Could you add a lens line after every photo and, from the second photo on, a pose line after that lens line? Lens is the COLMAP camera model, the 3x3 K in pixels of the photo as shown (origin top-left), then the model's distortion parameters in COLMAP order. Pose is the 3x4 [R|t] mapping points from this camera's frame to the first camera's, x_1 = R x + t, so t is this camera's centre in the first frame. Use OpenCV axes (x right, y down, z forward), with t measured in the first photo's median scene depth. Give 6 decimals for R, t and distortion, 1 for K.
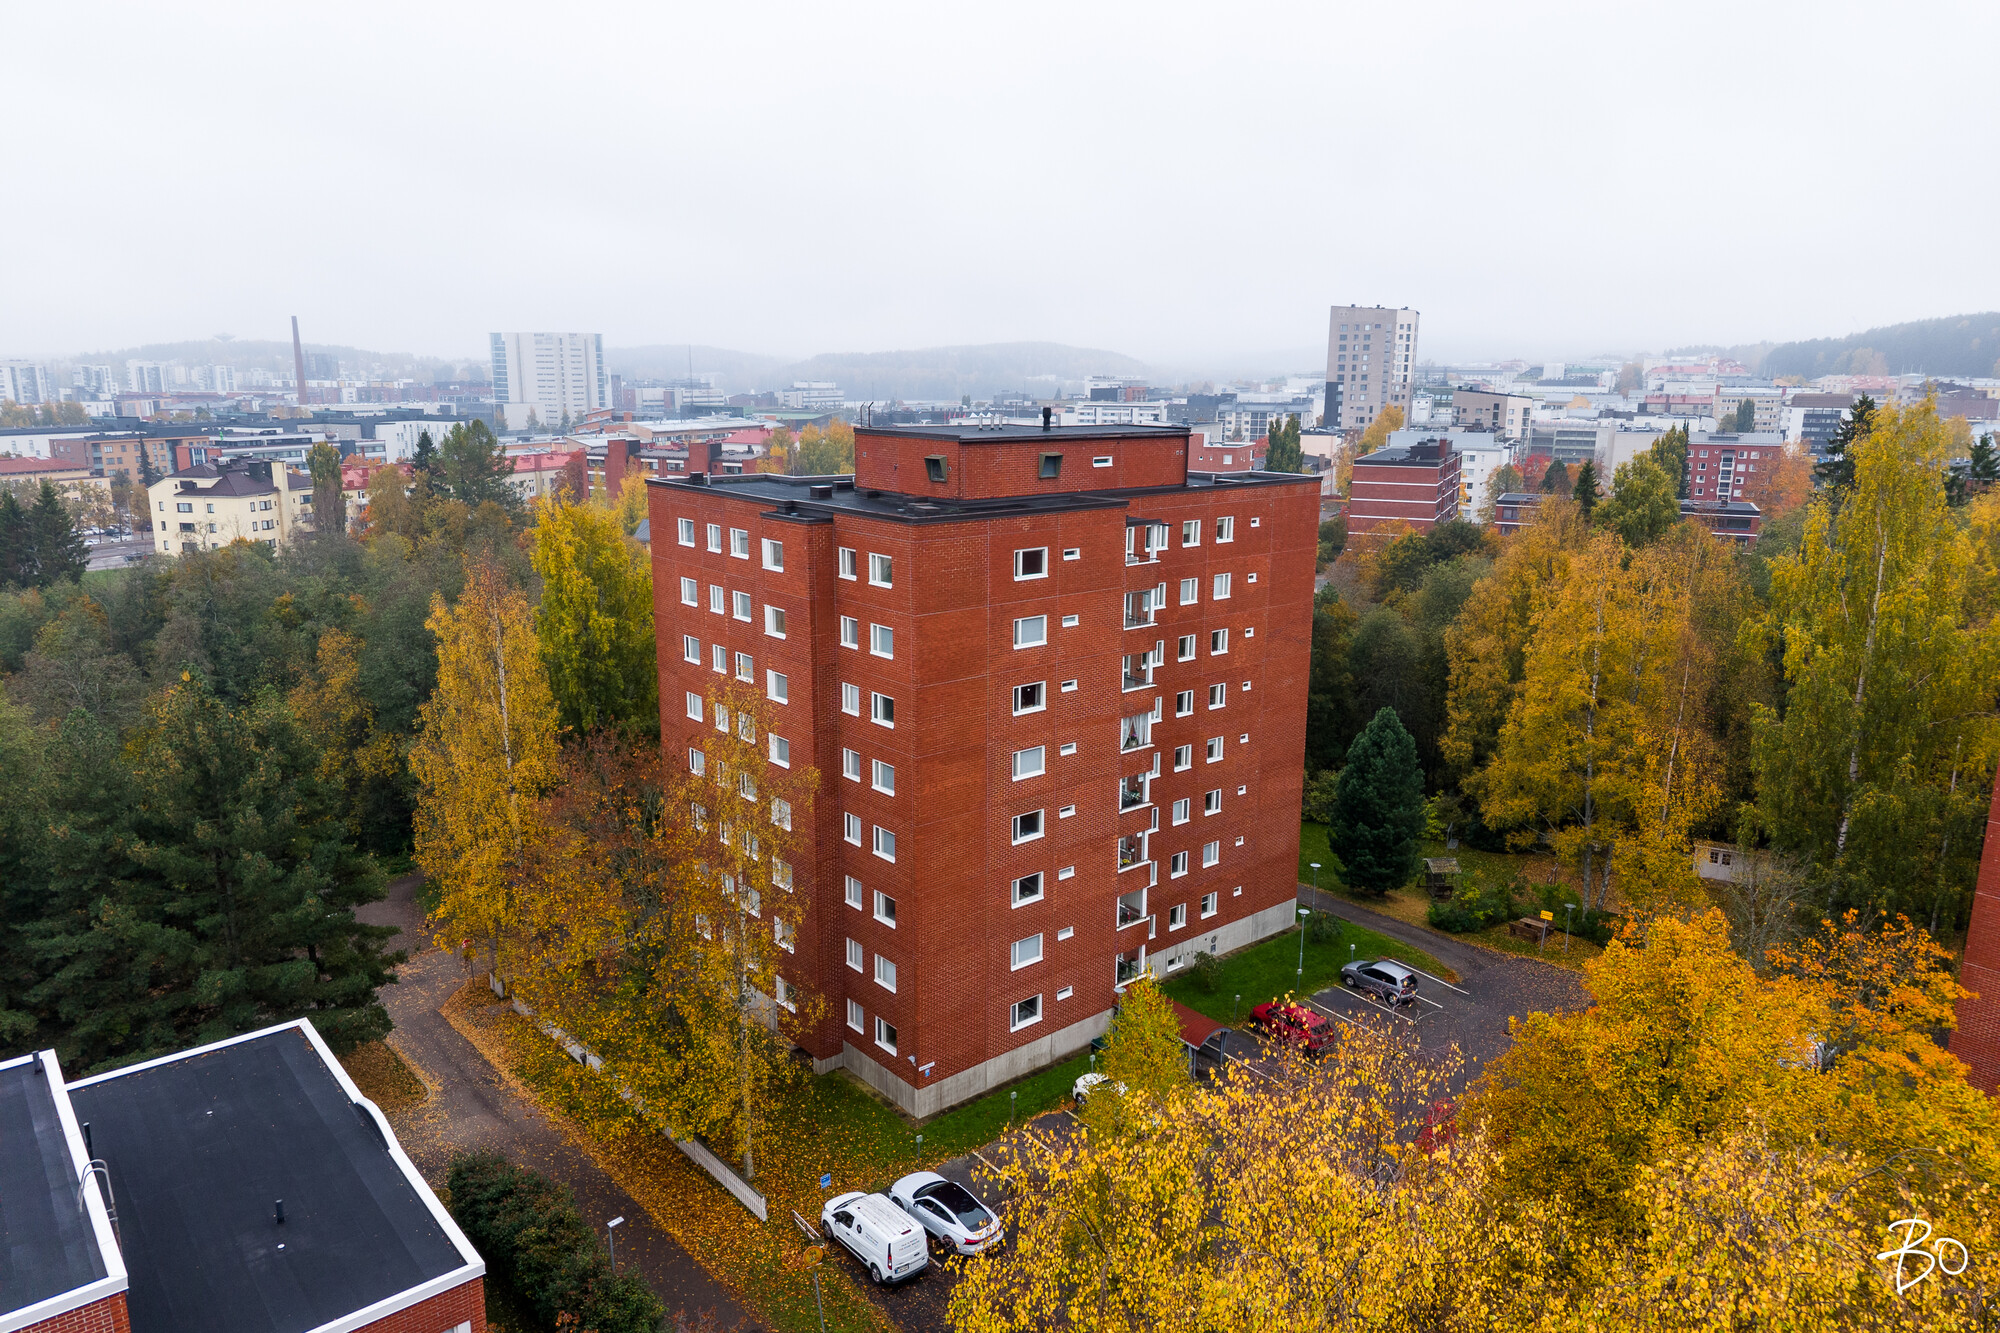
lens RADIAL K [[1365.1, 0, 1015.1], [0, 1365.1, 673.3], [0, 0, 1]] dist [0.013830, 0.000420]
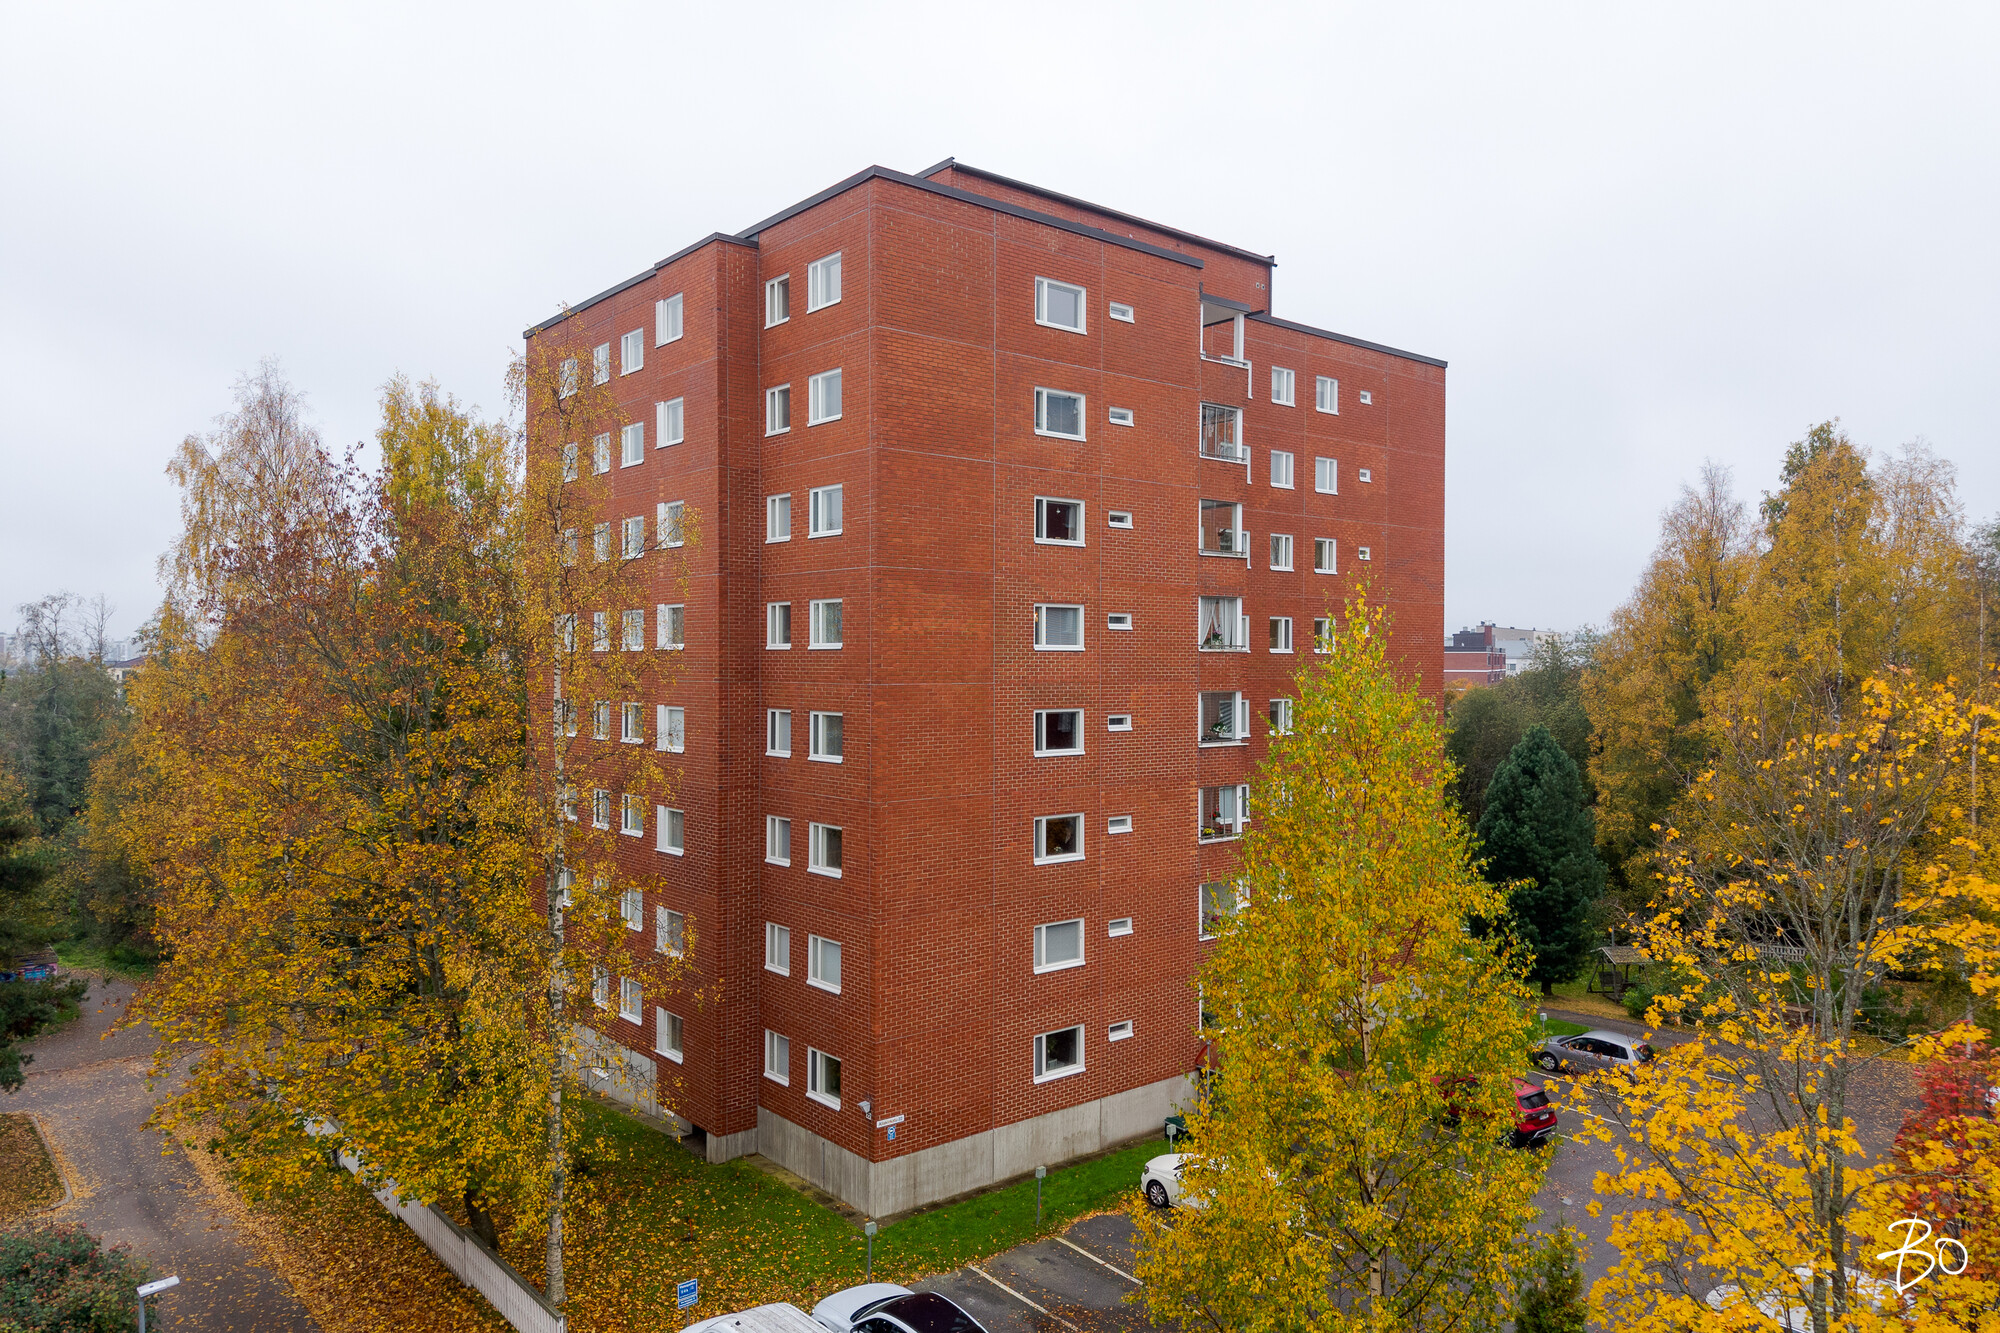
lens RADIAL K [[1350.8, 0, 999.0], [0, 1350.8, 690.3], [0, 0, 1]] dist [0.026526, -0.031139]
pose [[0.999833, -0.006405, -0.017095, -0.006935], [0.002797, 0.979119, -0.203267, 0.203423], [0.018040, 0.203186, 0.978974, 0.362195]]
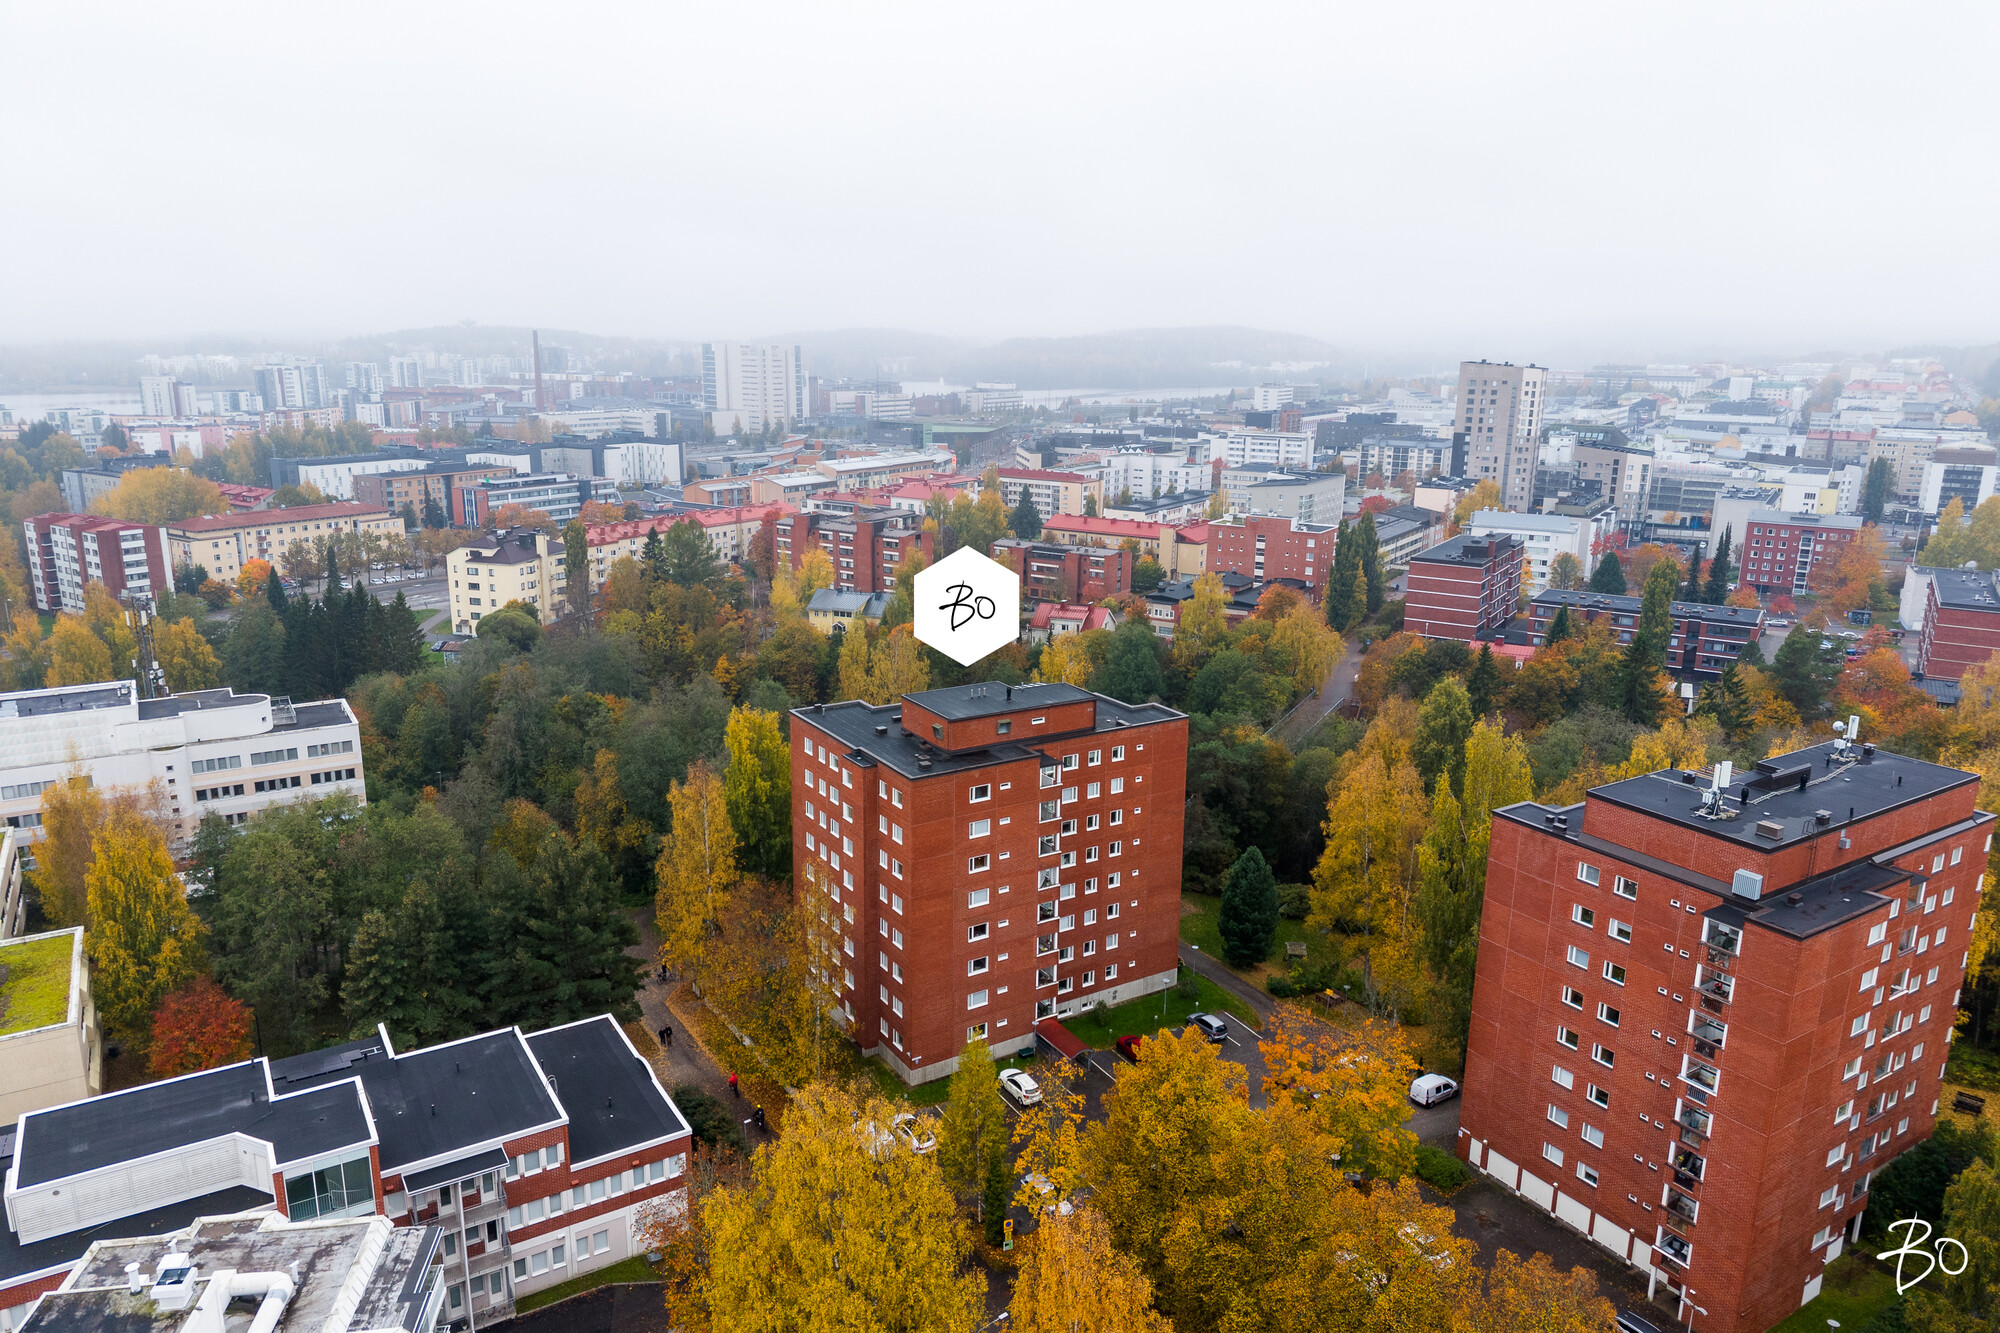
lens RADIAL K [[1352.2, 0, 1000.0], [0, 1352.2, 666.5], [0, 0, 1]] dist [0.037201, -0.029868]
pose [[0.989220, 0.037155, -0.141646, 0.261811], [-0.035582, 0.999274, 0.013622, -0.249644], [0.142049, -0.008435, 0.989824, -0.733540]]
